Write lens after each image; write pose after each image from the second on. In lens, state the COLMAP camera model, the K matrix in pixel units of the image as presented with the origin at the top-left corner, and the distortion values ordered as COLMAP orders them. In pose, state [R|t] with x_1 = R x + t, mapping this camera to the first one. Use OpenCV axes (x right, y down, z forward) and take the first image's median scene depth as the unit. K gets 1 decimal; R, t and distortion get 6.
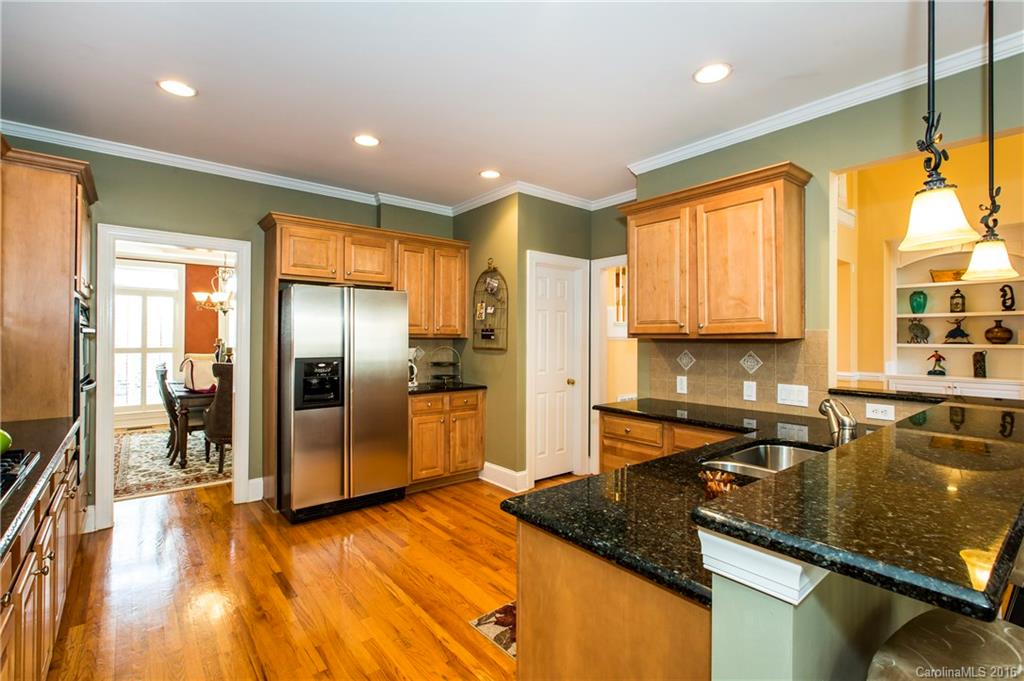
lens RADIAL K [[460.2, 0, 509.7], [0, 460.2, 340.3], [0, 0, 1]] dist [0.000147, -0.000875]
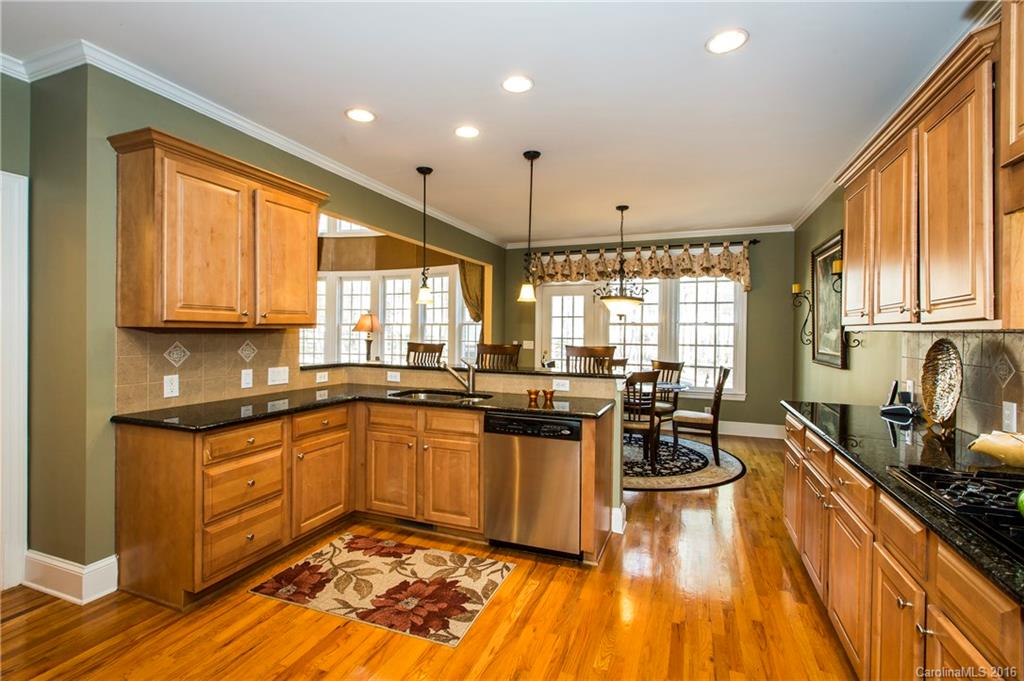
lens RADIAL K [[460.2, 0, 510.5], [0, 460.2, 333.2], [0, 0, 1]] dist [0.000147, -0.000875]
pose [[-0.507685, -0.009263, 0.861493, -0.677022], [-0.010409, 0.999935, 0.004618, -0.004160], [-0.861480, -0.006623, -0.507749, 1.016013]]
